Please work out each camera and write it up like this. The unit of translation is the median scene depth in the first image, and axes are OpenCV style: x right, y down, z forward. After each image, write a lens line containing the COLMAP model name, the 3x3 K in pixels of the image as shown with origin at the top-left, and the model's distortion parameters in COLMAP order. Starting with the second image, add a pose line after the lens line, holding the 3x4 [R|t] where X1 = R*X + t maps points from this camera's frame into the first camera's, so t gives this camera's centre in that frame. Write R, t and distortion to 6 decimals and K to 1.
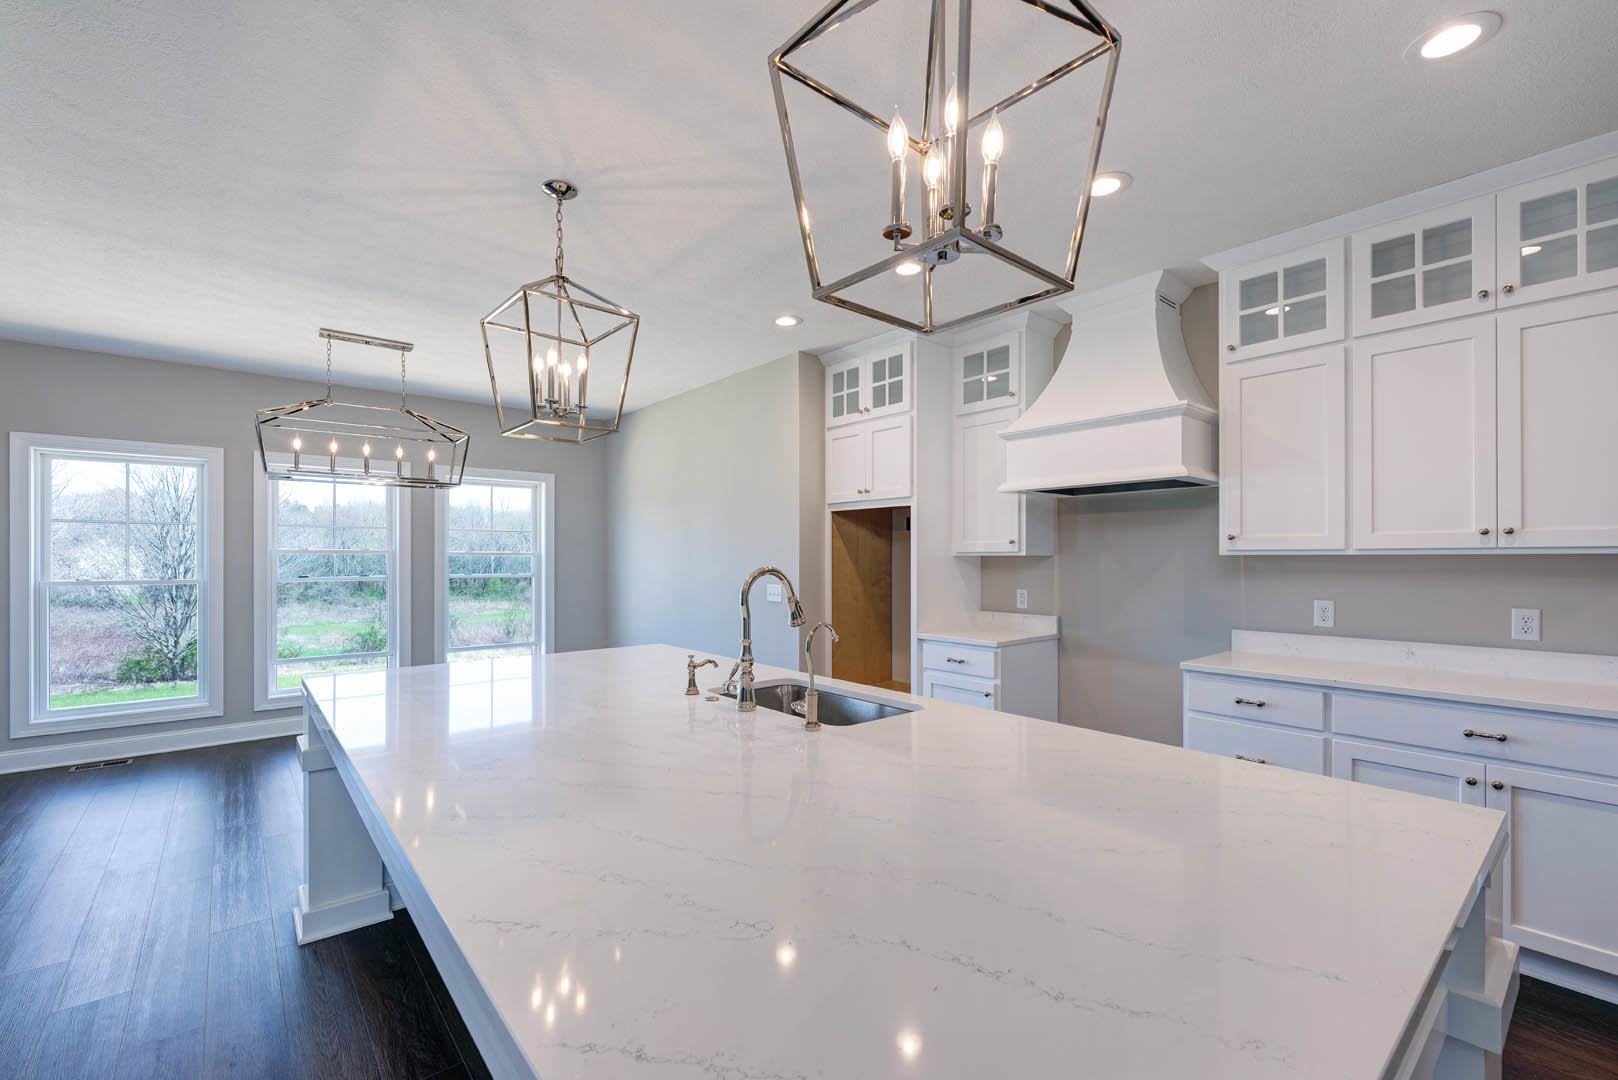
lens RADIAL K [[680.2, 0, 796.2], [0, 680.2, 555.2], [0, 0, 1]] dist [-0.002204, 0.000537]
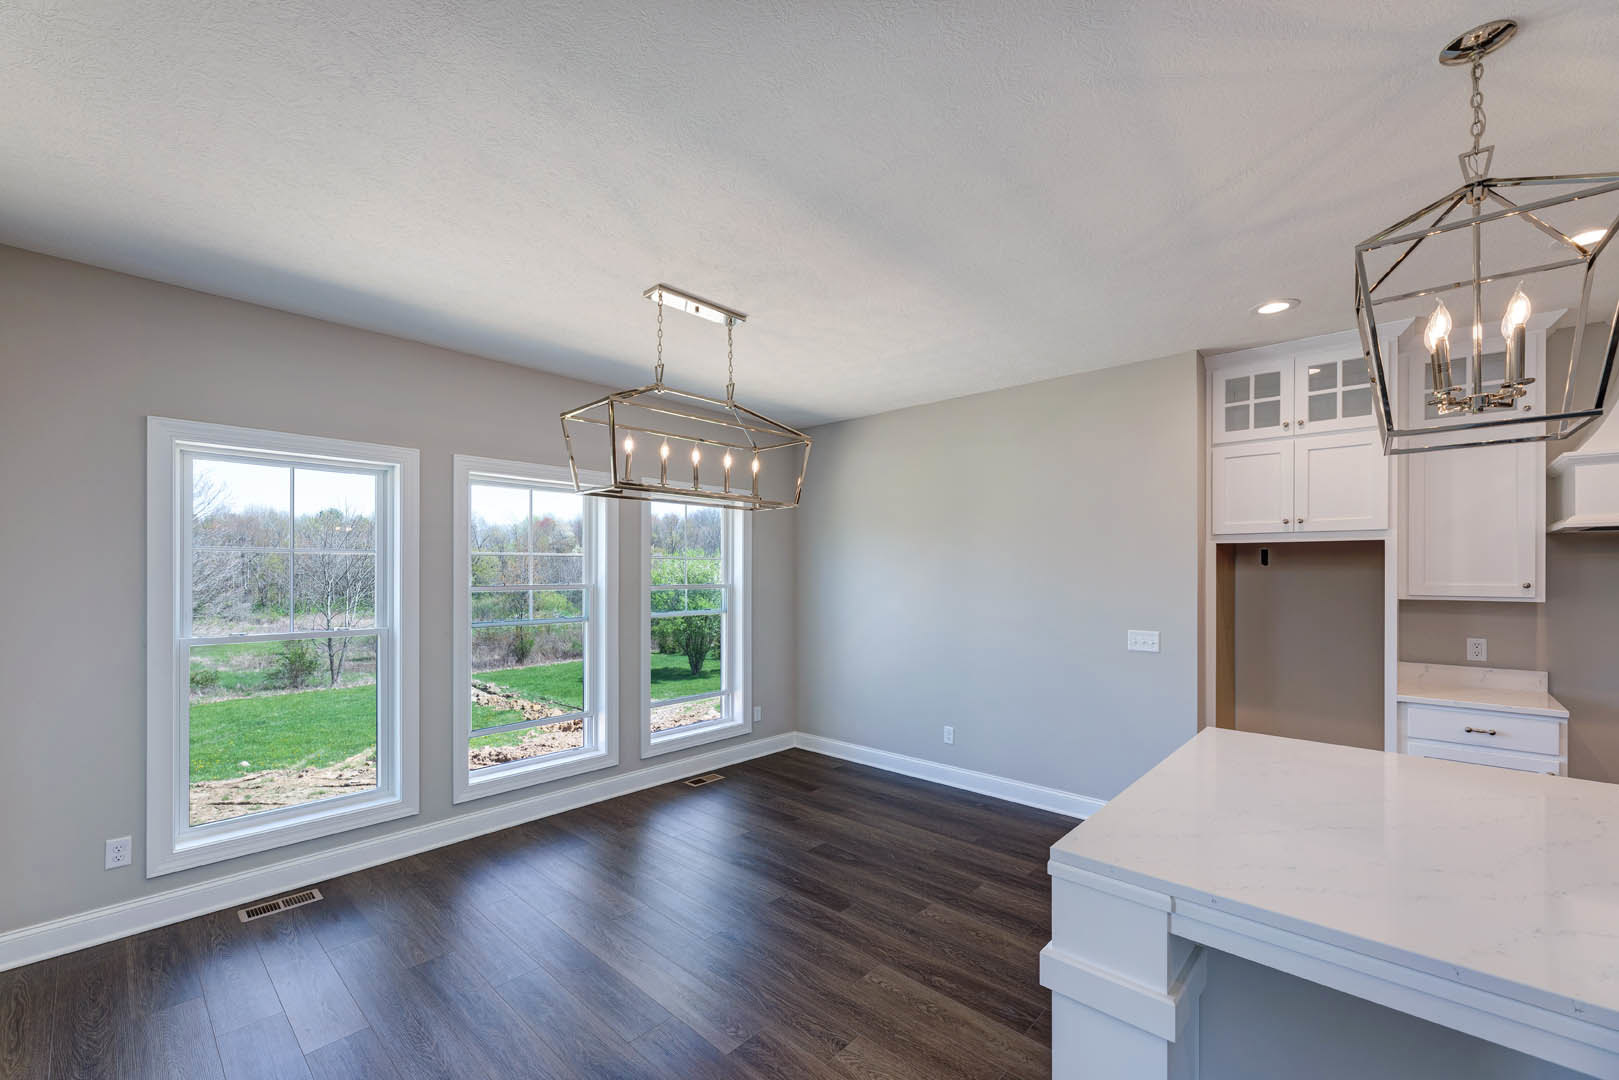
lens RADIAL K [[652.1, 0, 797.4], [0, 652.1, 574.6], [0, 0, 1]] dist [0.002085, 0.000055]
pose [[0.992100, 0.001494, 0.125444, -0.674000], [-0.002585, 0.999960, 0.008536, -0.037944], [-0.125426, -0.008793, 0.992064, 0.318131]]
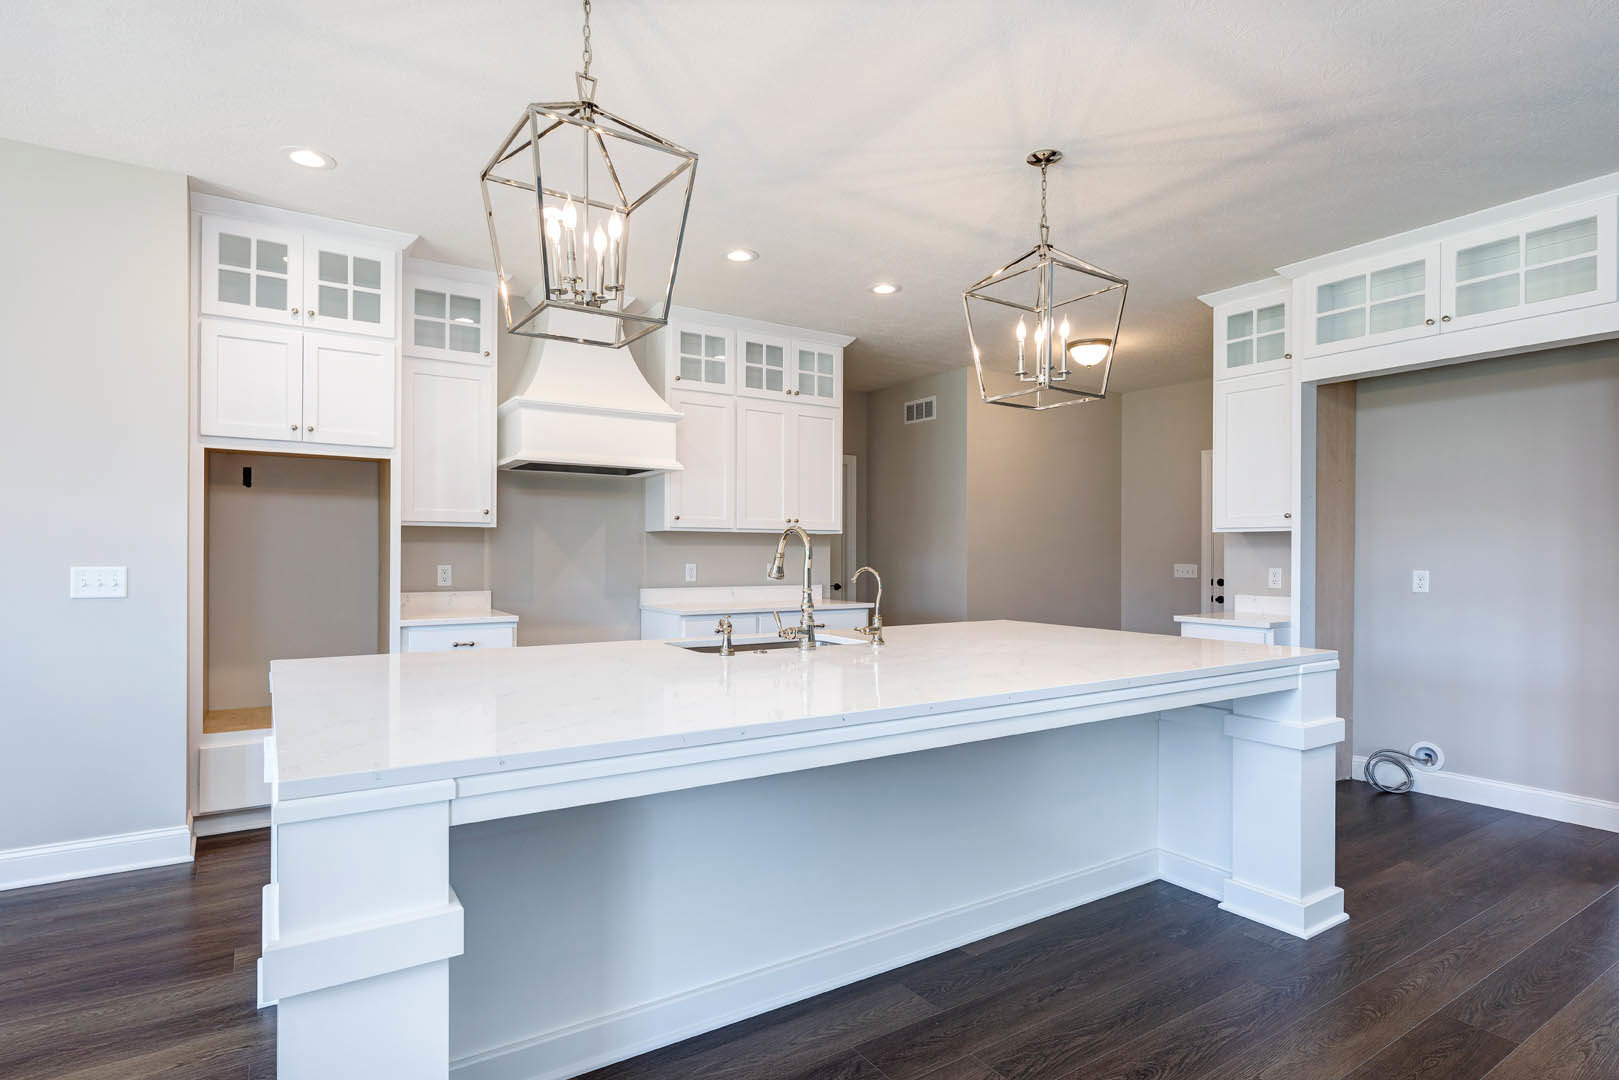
lens RADIAL K [[827.7, 0, 791.1], [0, 827.7, 549.5], [0, 0, 1]] dist [0.004092, -0.001325]
pose [[0.126934, 0.005132, 0.991898, -0.761615], [-0.008957, 0.999952, -0.004027, 0.032926], [-0.991871, -0.008373, 0.126974, 0.440820]]
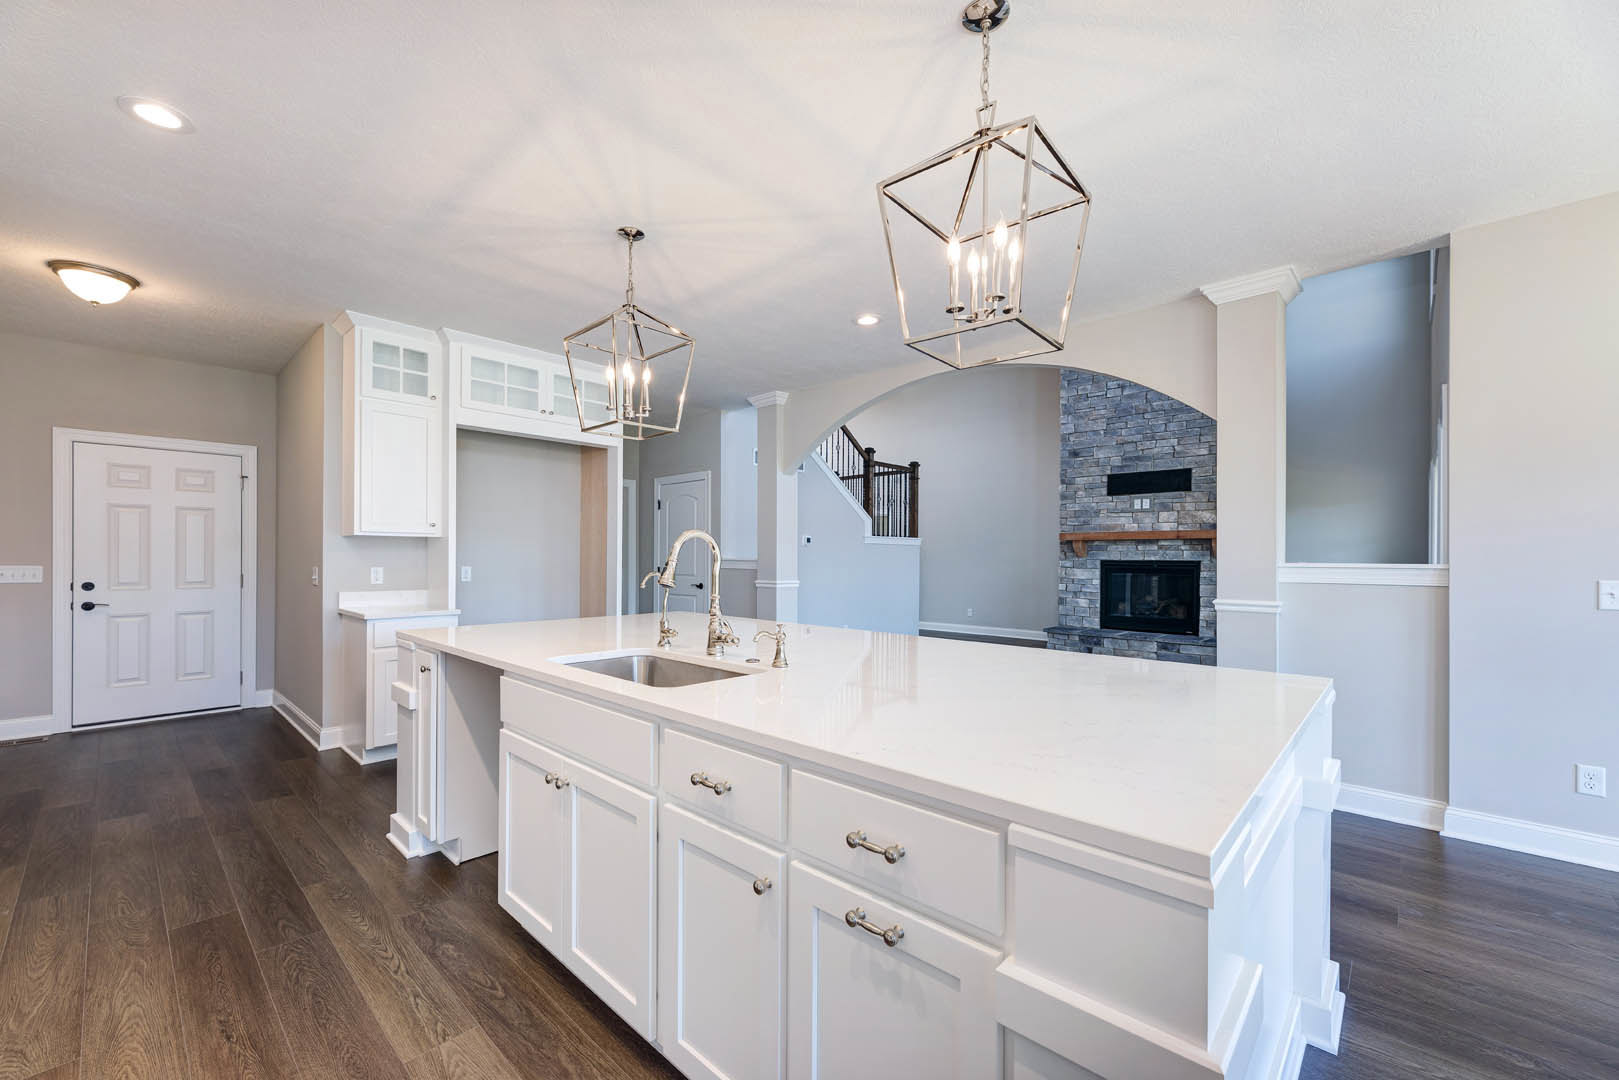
lens RADIAL K [[652.1, 0, 794.1], [0, 652.1, 555.9], [0, 0, 1]] dist [0.002085, 0.000055]
pose [[-0.993343, -0.004637, -0.115101, -0.040166], [-0.004032, 0.999977, -0.005485, 0.033410], [0.115123, -0.004984, -0.993339, 1.094453]]
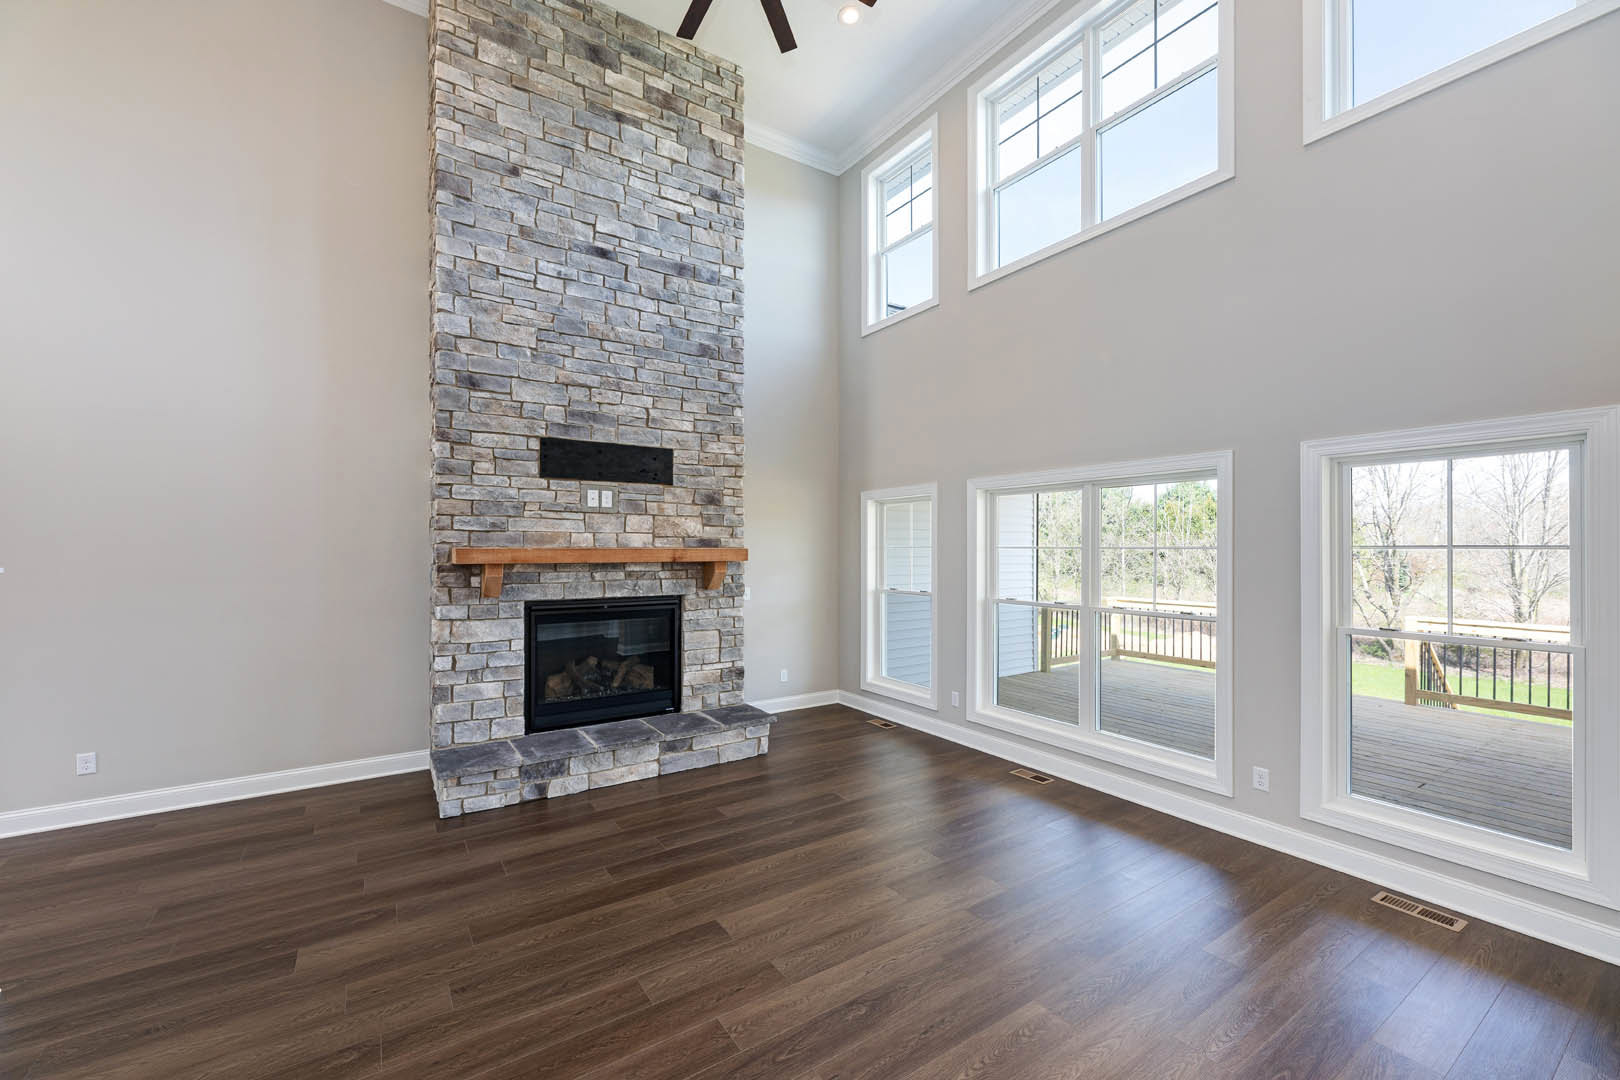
lens RADIAL K [[652.5, 0, 807.0], [0, 652.5, 547.9], [0, 0, 1]] dist [0.002085, 0.000055]
pose [[-0.111011, -0.000756, -0.993819, -0.257242], [0.002187, 0.999997, -0.001005, -0.061081], [0.993817, -0.002285, -0.111009, -0.396791]]
